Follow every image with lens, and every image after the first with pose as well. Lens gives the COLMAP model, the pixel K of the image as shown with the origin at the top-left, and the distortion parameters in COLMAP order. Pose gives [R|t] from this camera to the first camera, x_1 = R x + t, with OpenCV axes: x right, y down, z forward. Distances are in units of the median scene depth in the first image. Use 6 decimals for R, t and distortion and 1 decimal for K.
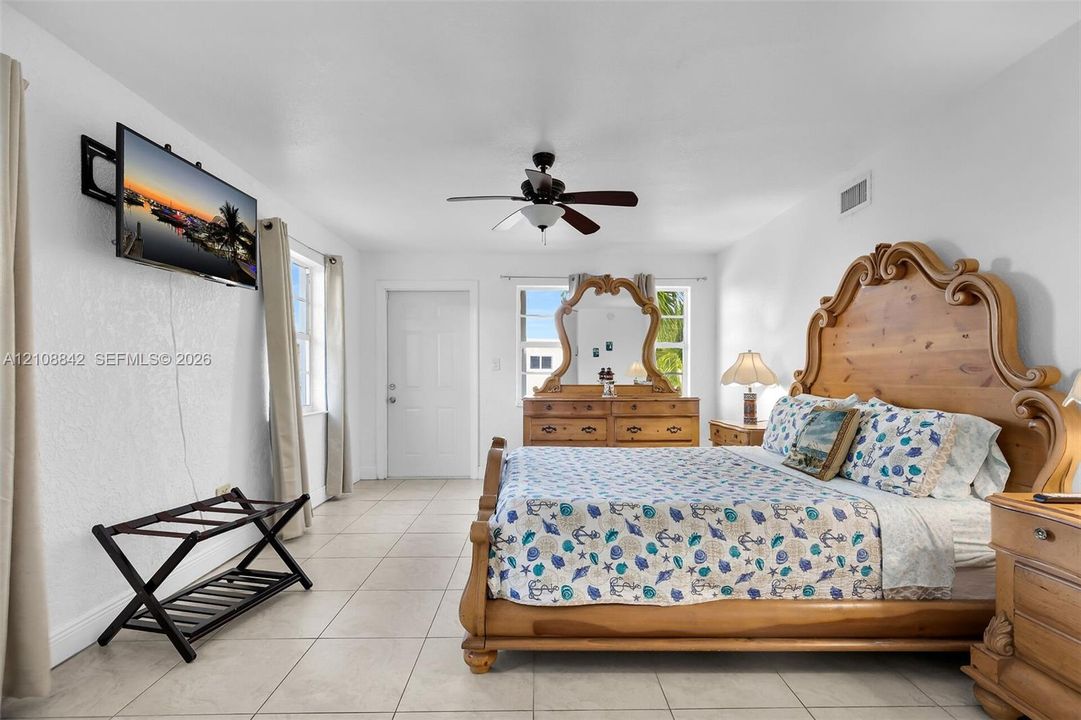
lens RADIAL K [[488.4, 0, 540.2], [0, 488.4, 371.3], [0, 0, 1]] dist [0.010200, -0.000186]
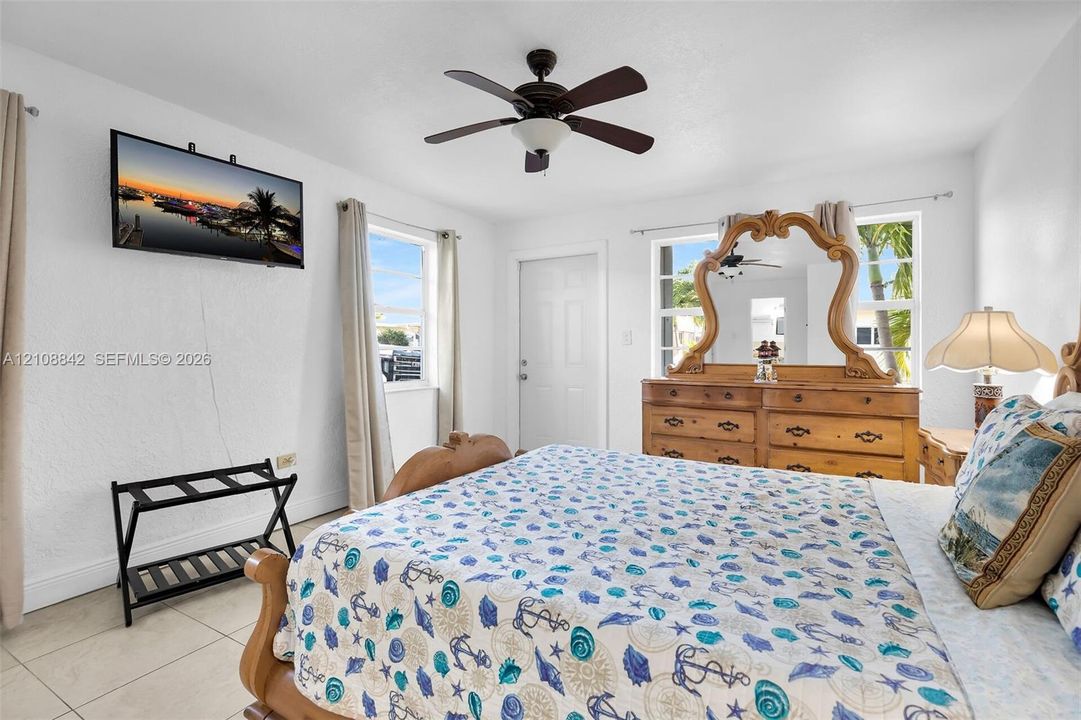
lens RADIAL K [[498.6, 0, 525.0], [0, 498.6, 341.5], [0, 0, 1]] dist [0.007277, -0.000234]
pose [[0.857071, -0.008008, -0.515136, 0.393441], [0.003281, 0.999944, -0.010085, -0.000358], [0.515188, 0.006953, 0.857049, 0.358951]]
